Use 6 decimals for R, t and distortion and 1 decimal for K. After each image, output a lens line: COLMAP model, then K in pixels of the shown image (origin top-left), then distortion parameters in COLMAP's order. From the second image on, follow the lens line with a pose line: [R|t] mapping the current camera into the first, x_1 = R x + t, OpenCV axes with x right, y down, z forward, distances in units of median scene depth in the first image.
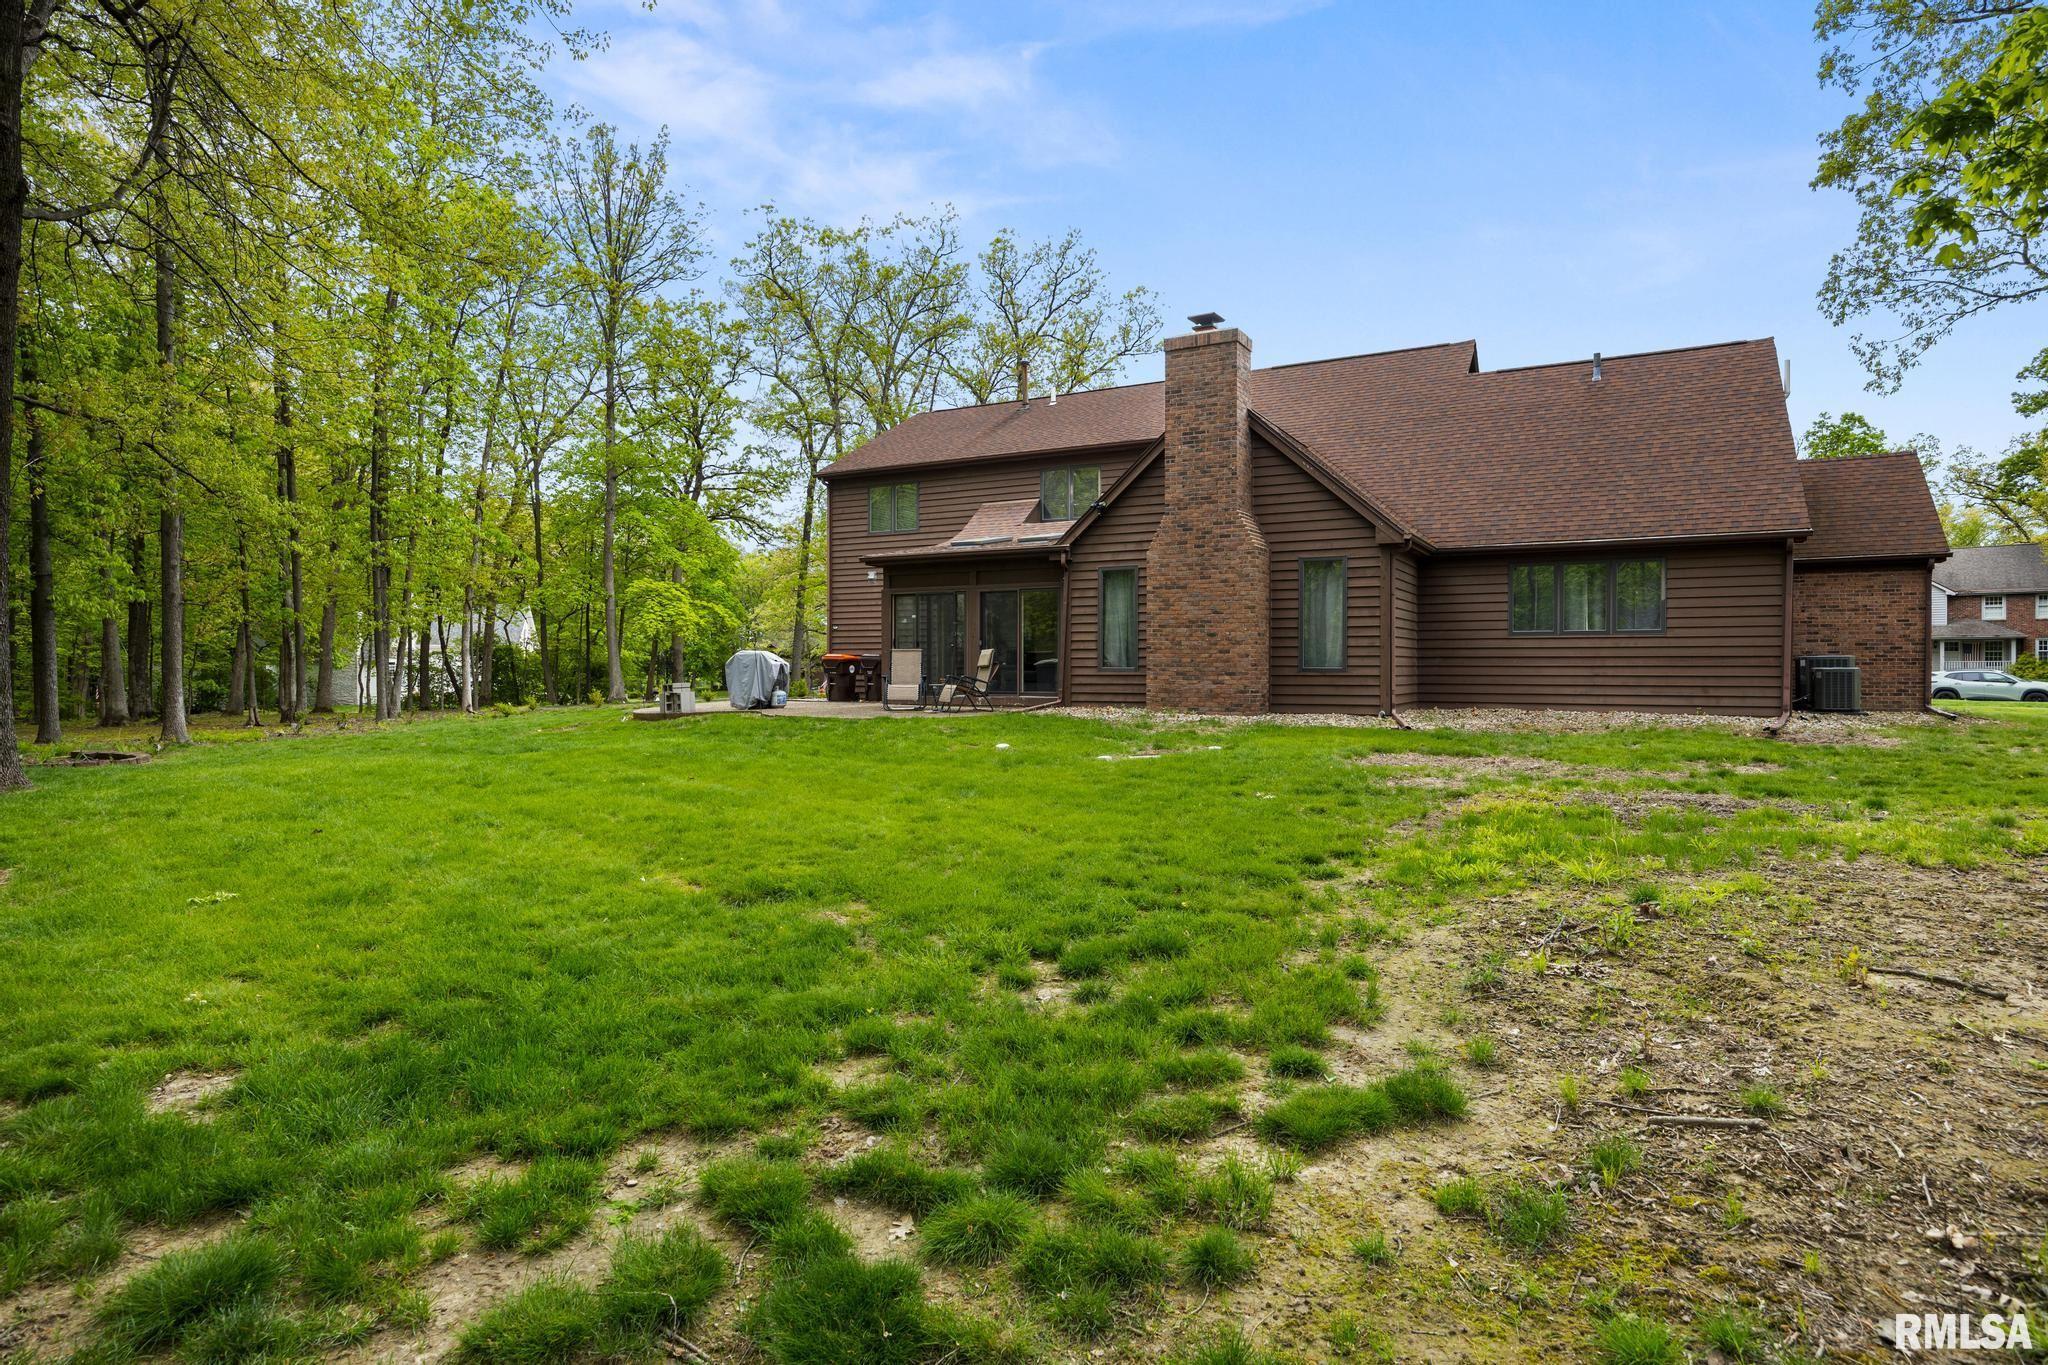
lens RADIAL K [[1120.1, 0, 1024.0], [0, 1120.1, 682.5], [0, 0, 1]] dist [0.002179, 0.000464]
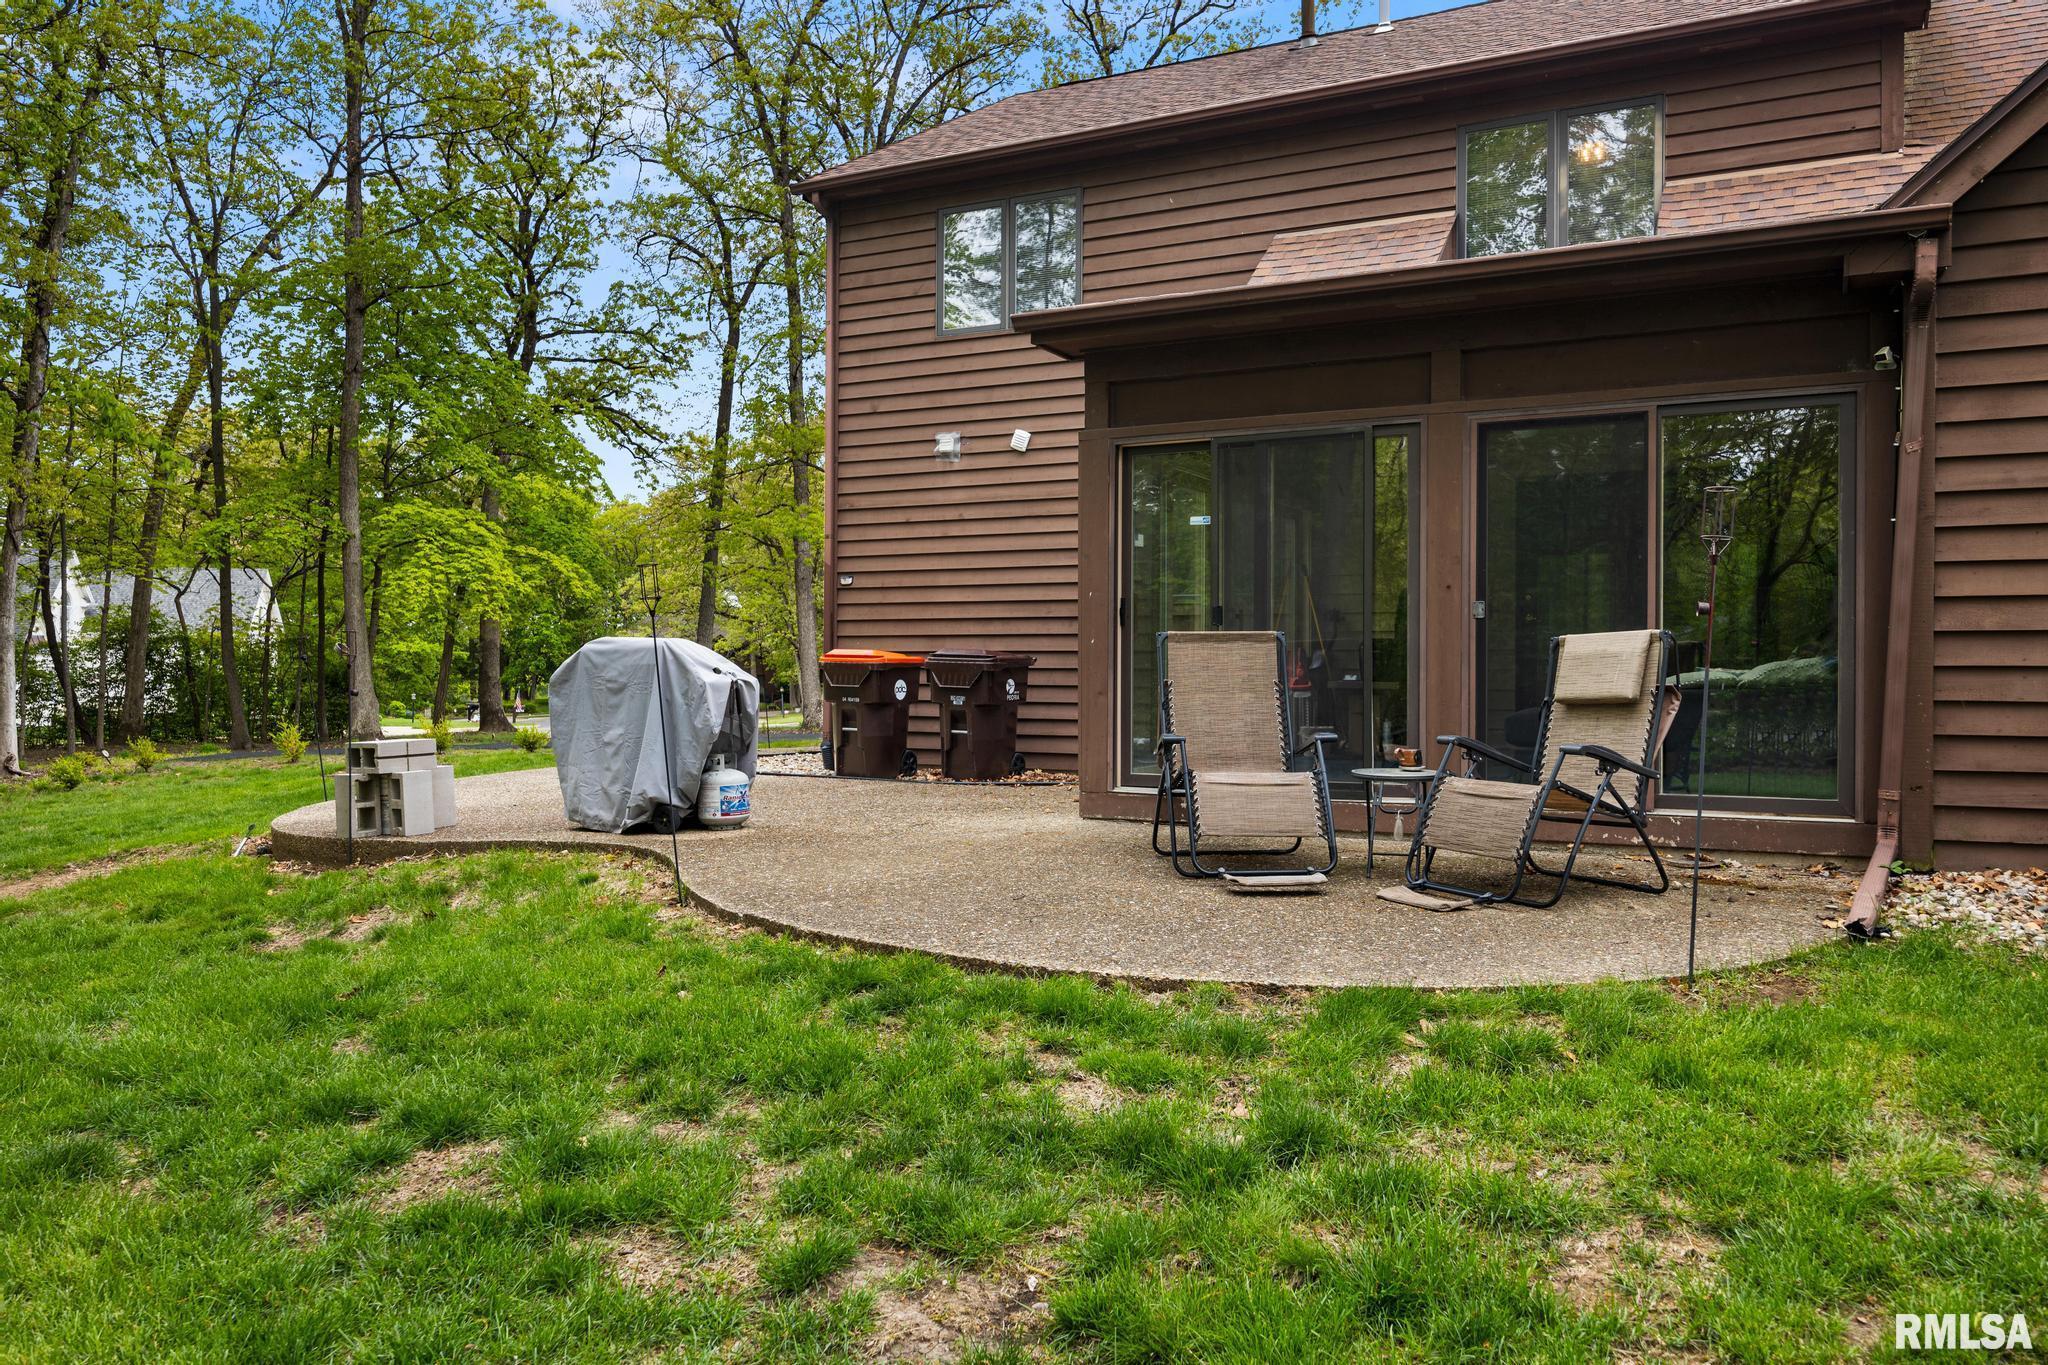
lens RADIAL K [[1492.2, 0, 1024.0], [0, 1492.2, 682.5], [0, 0, 1]] dist [-0.012183, -0.003287]
pose [[0.999639, 0.002637, 0.026748, -0.071815], [-0.002540, 0.999990, -0.003660, -0.007258], [-0.026758, 0.003591, 0.999636, 0.287041]]
